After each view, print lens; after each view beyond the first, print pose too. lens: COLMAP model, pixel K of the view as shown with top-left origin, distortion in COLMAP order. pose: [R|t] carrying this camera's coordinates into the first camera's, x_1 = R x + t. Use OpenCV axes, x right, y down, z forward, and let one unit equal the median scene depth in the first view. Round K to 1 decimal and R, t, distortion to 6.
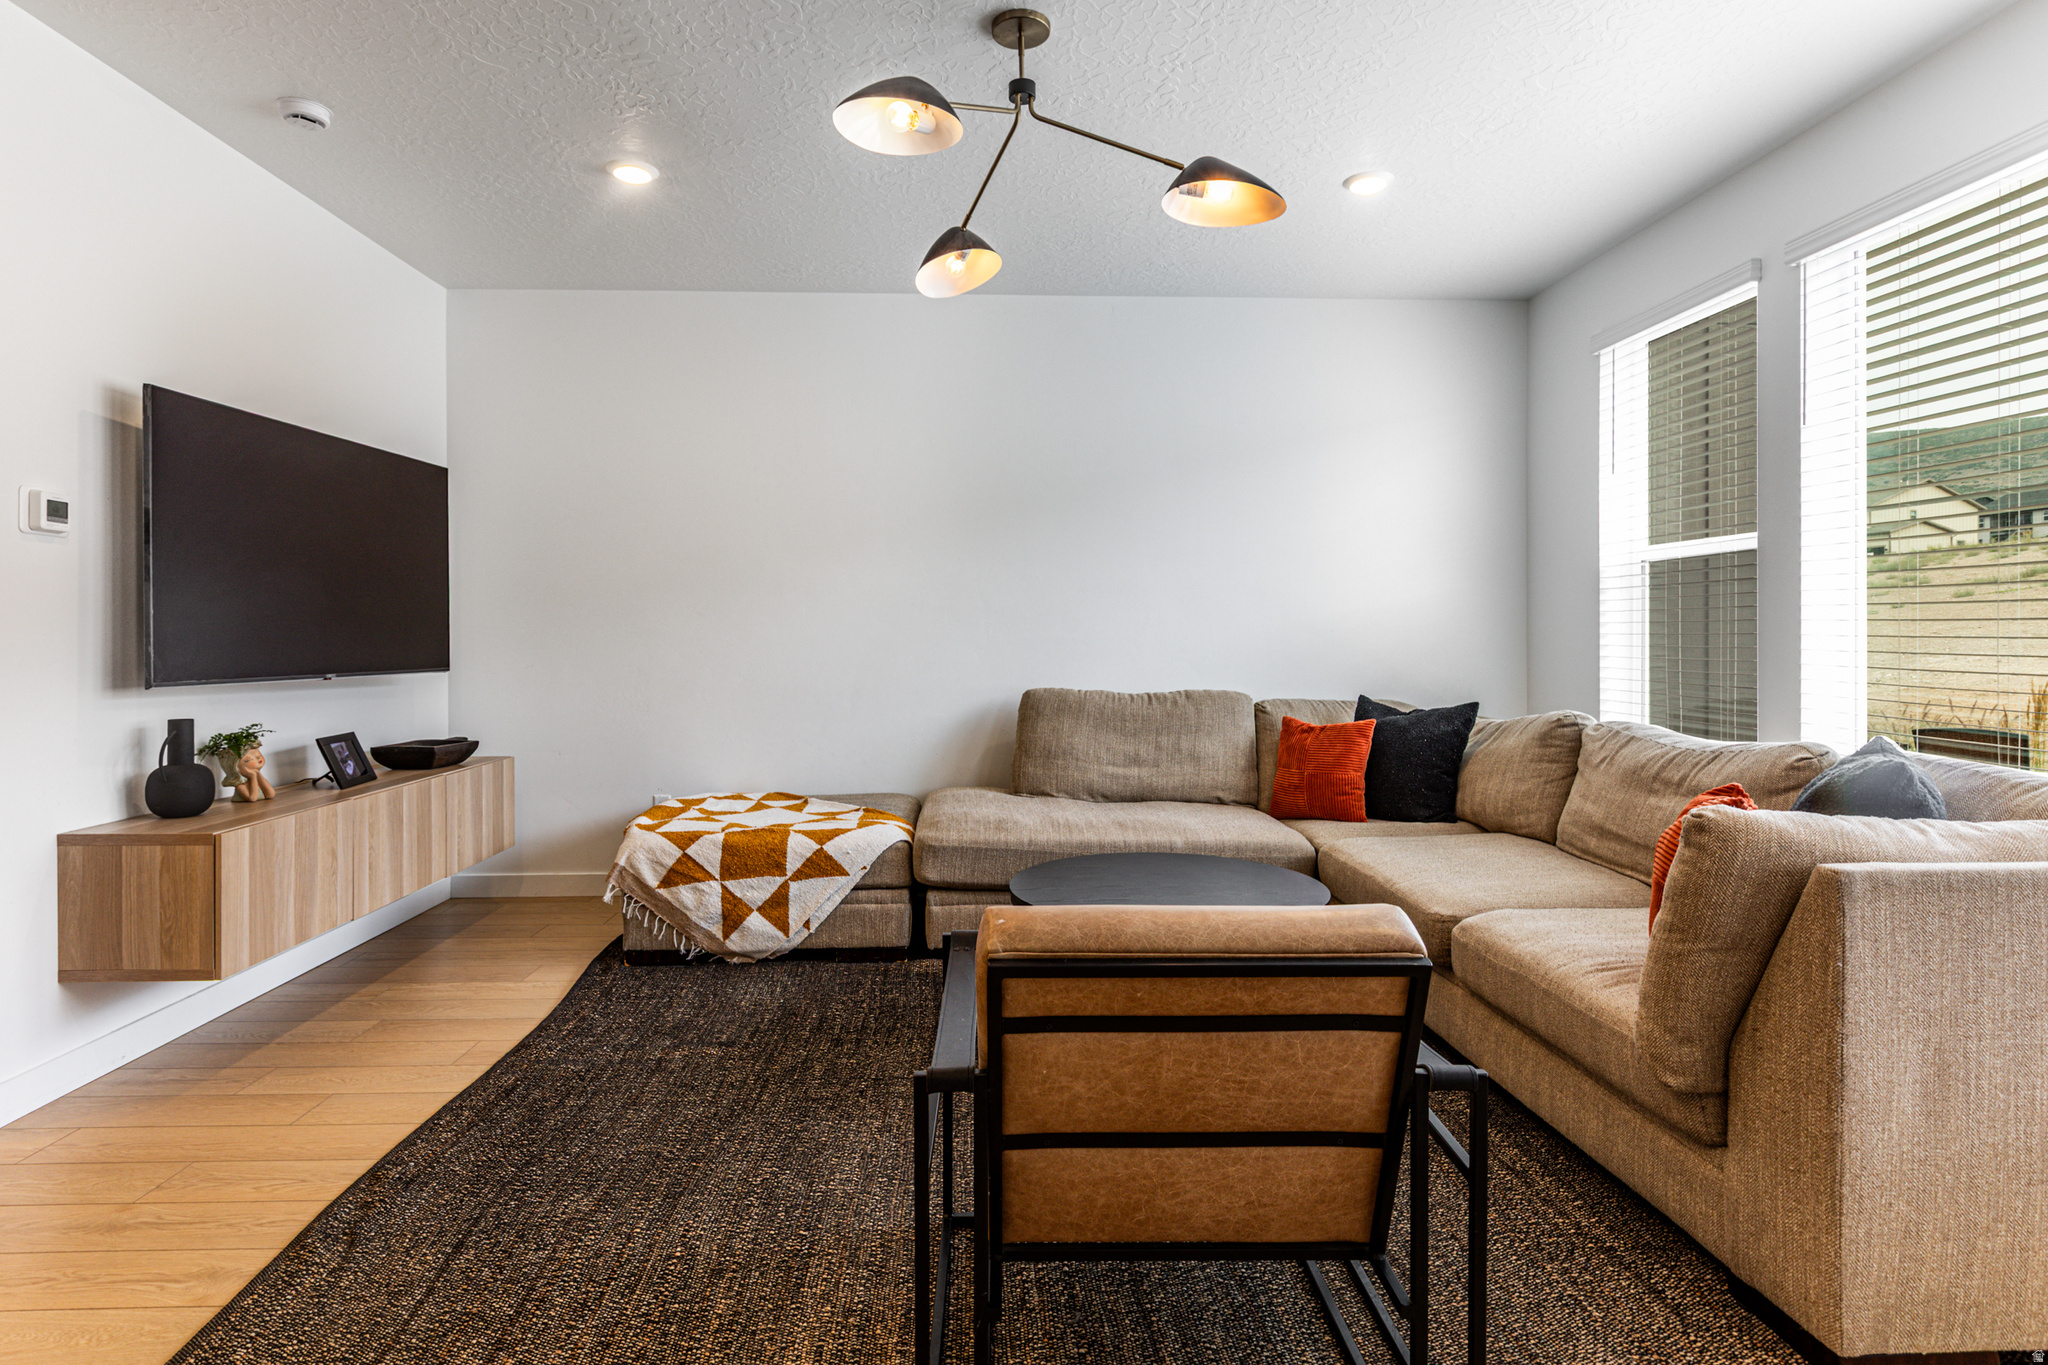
lens RADIAL K [[1073.9, 0, 1013.2], [0, 1073.9, 637.8], [0, 0, 1]] dist [-0.000070, -0.000977]
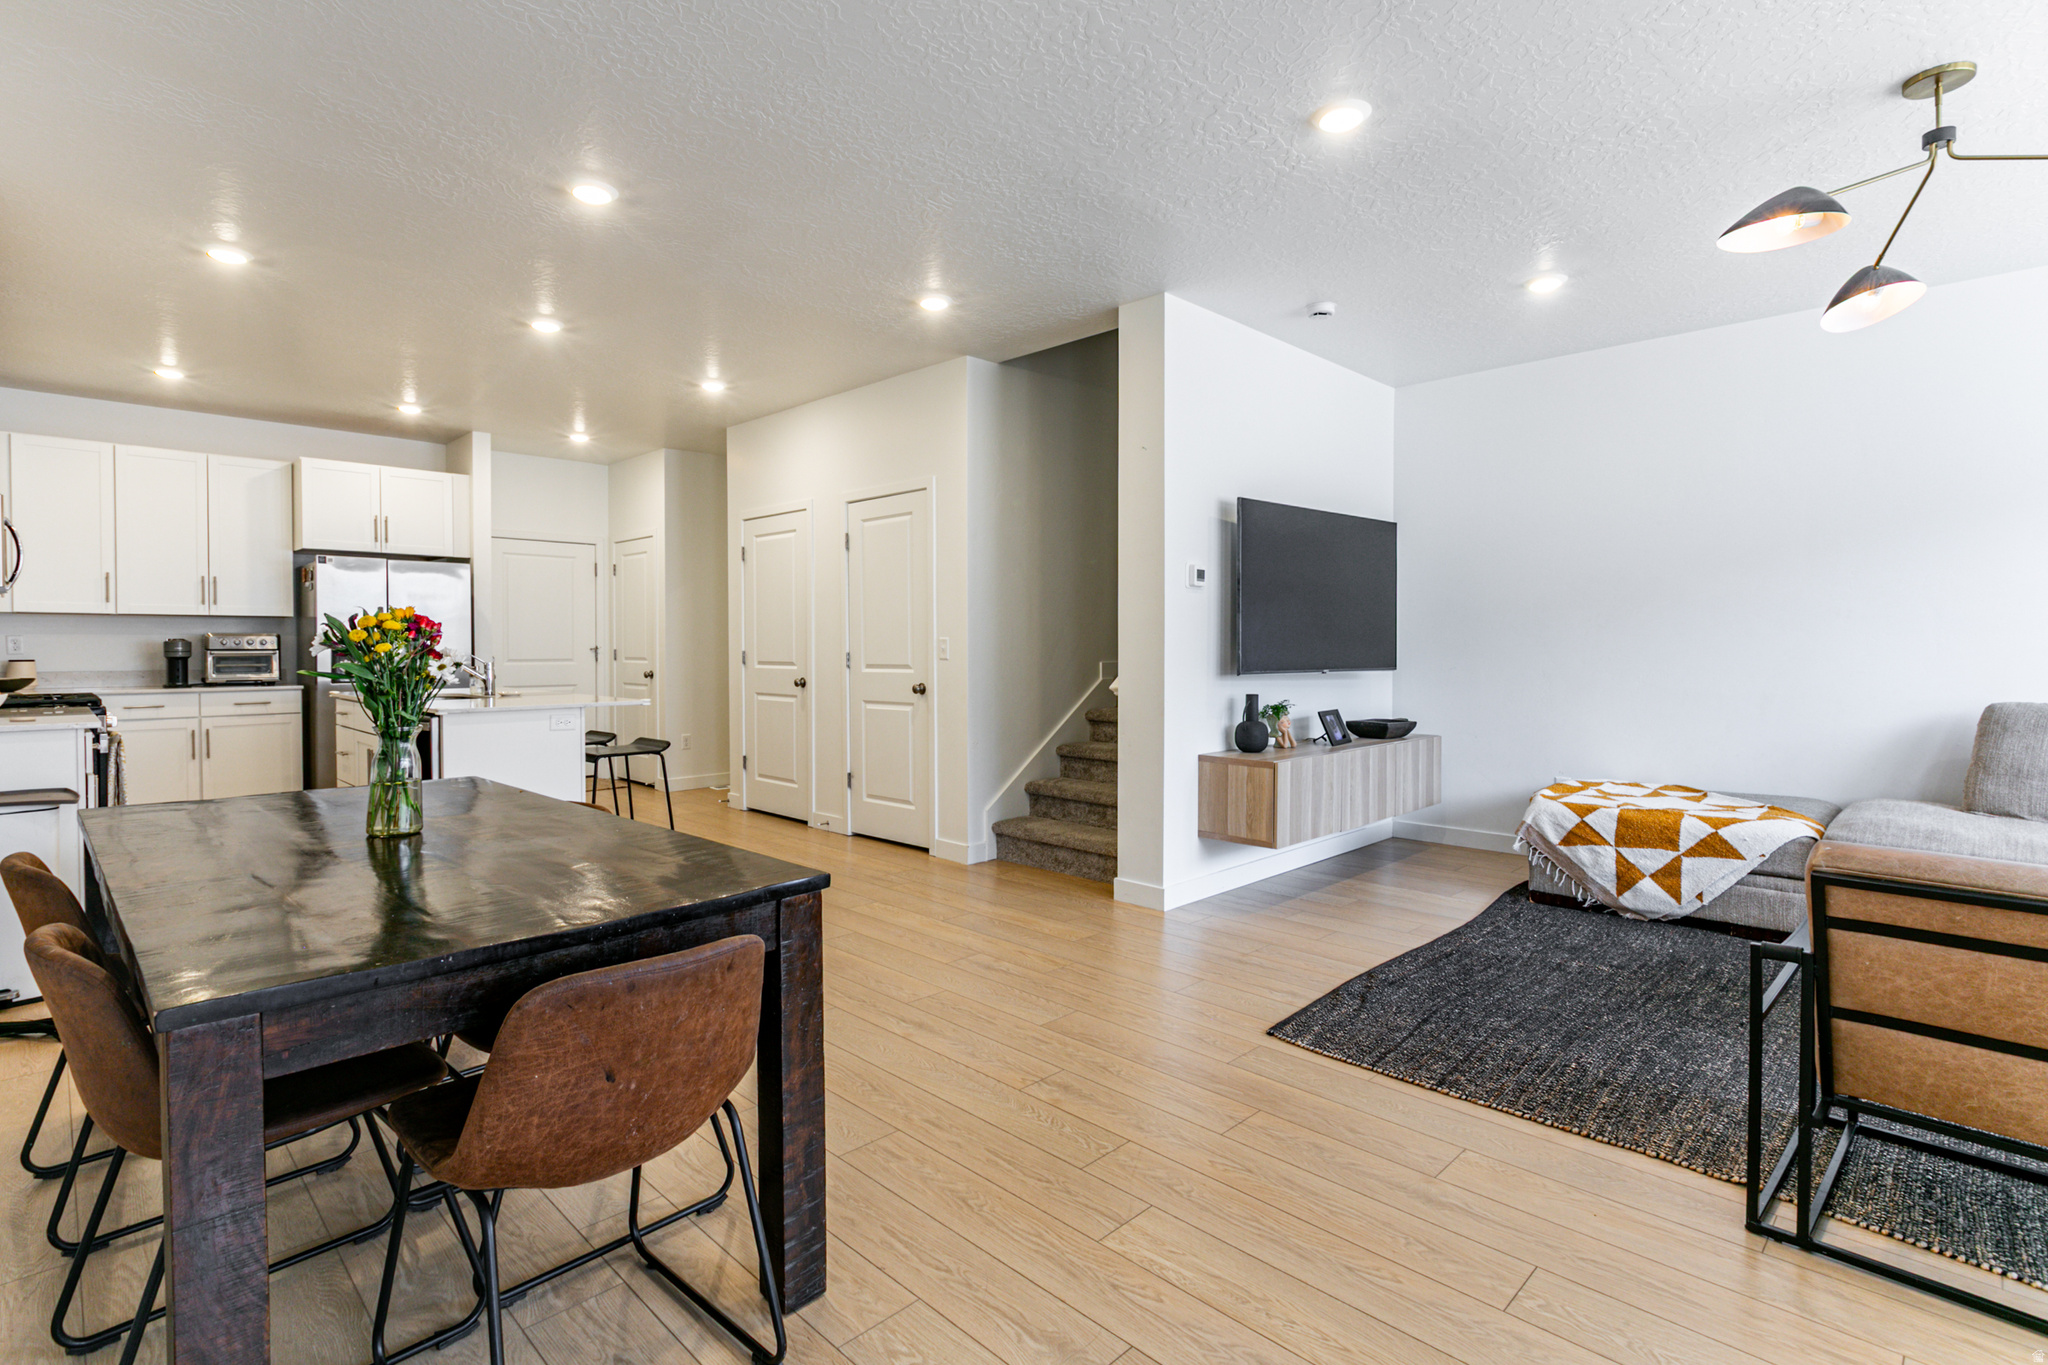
lens RADIAL K [[983.4, 0, 1013.2], [0, 983.4, 664.2], [0, 0, 1]] dist [0.002873, -0.001993]
pose [[0.678599, 0.016067, -0.734333, 0.100383], [-0.001780, 0.999794, 0.020231, -0.001455], [0.734507, -0.012422, 0.678488, -0.318490]]
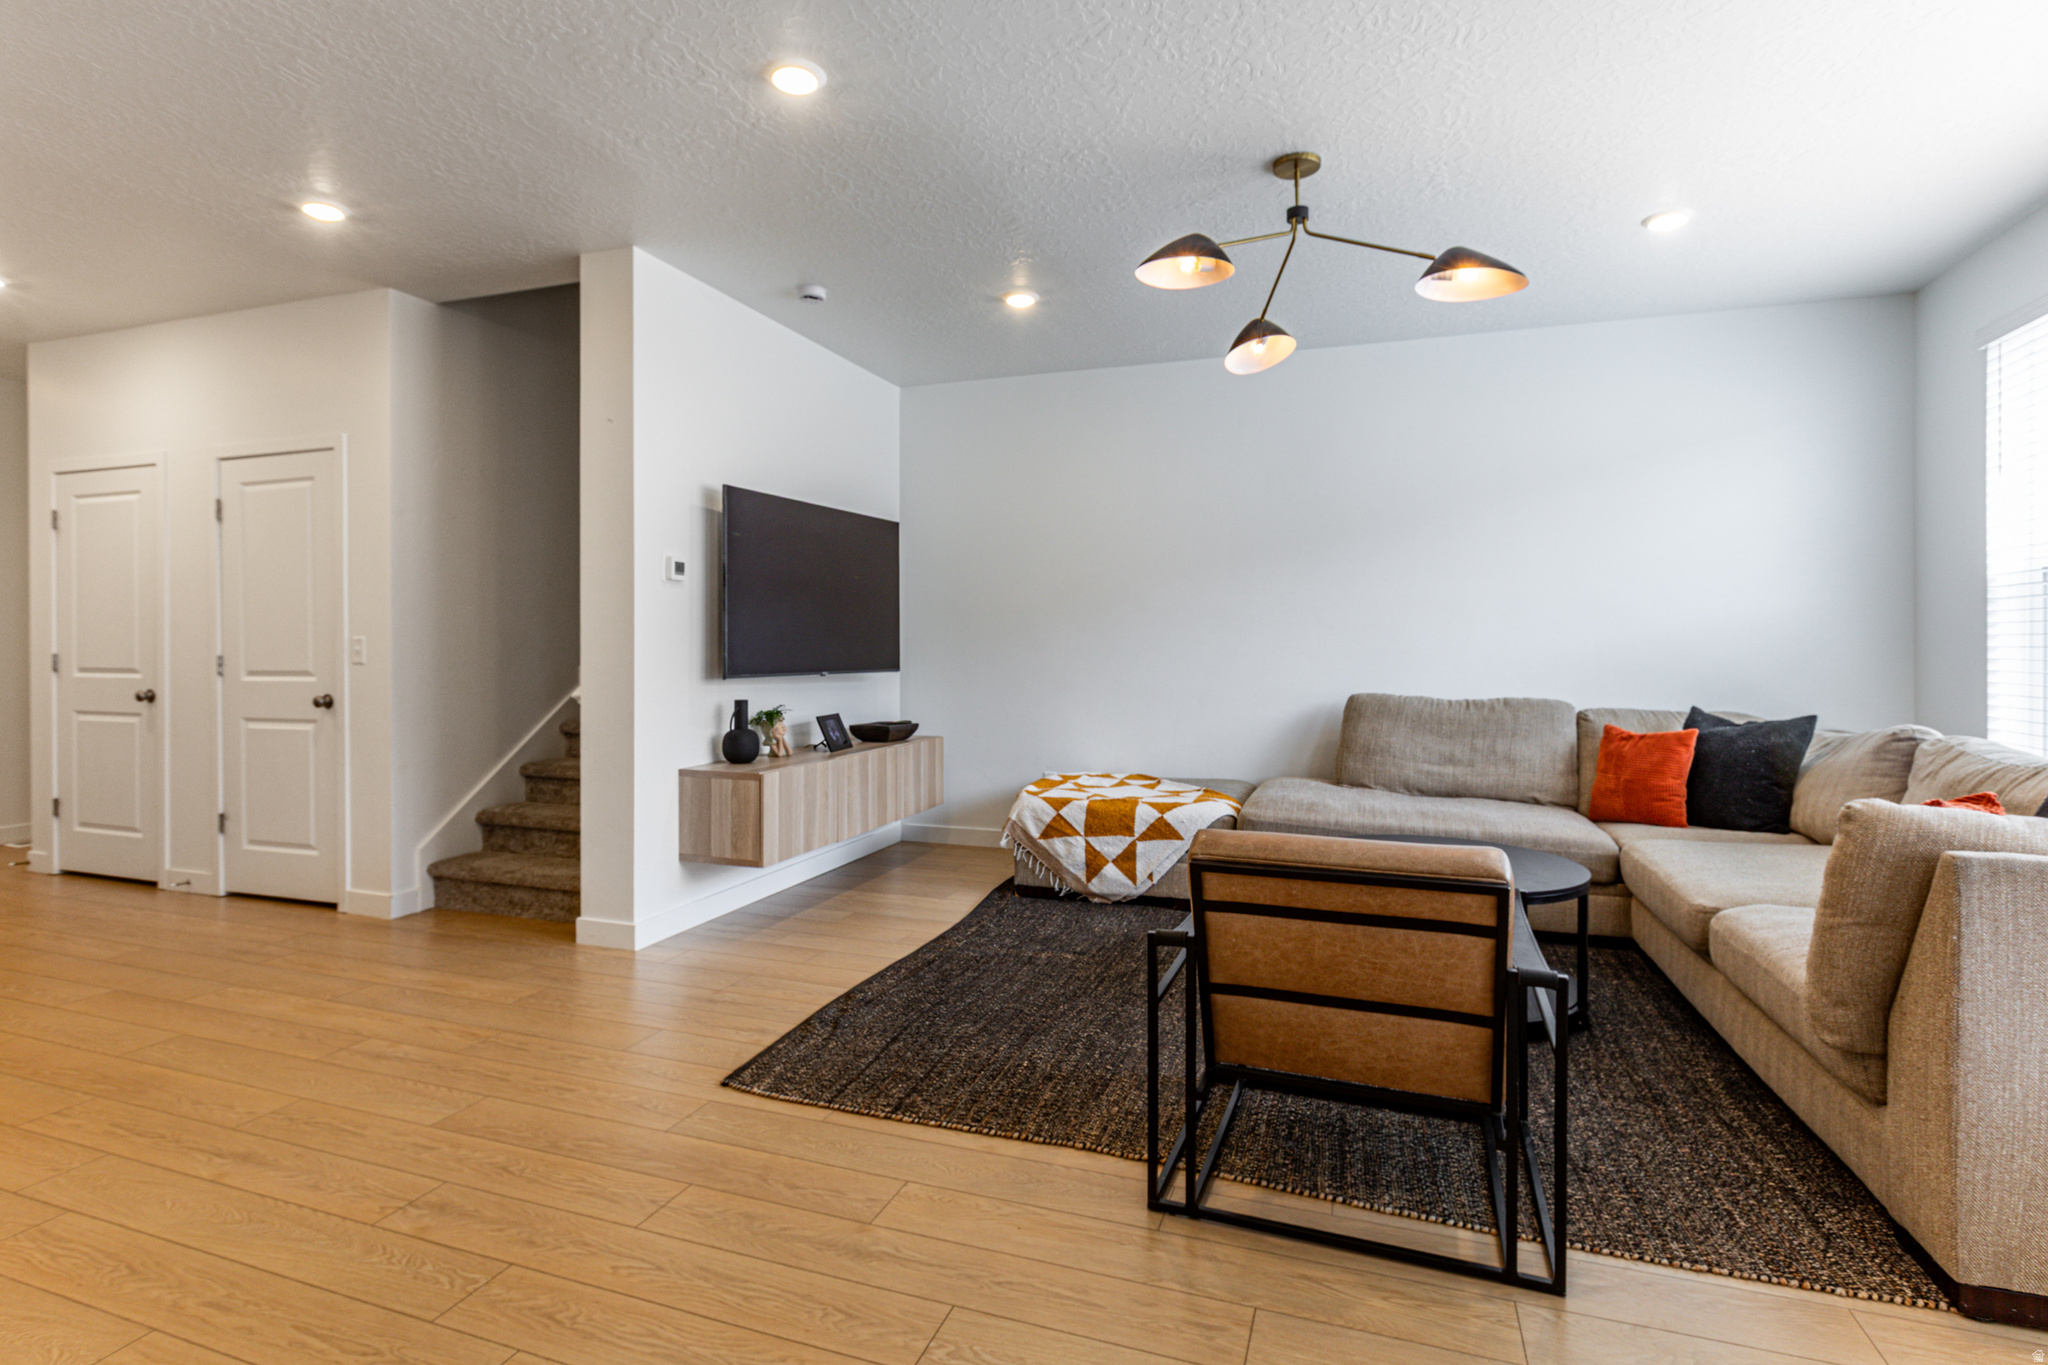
lens RADIAL K [[1017.2, 0, 1014.4], [0, 1017.2, 647.8], [0, 0, 1]] dist [-0.001593, 0.000168]
pose [[0.927662, 0.003287, -0.373407, 0.132553], [-0.003058, 0.999995, 0.001205, -0.001737], [0.373409, 0.000024, 0.927667, -0.207084]]
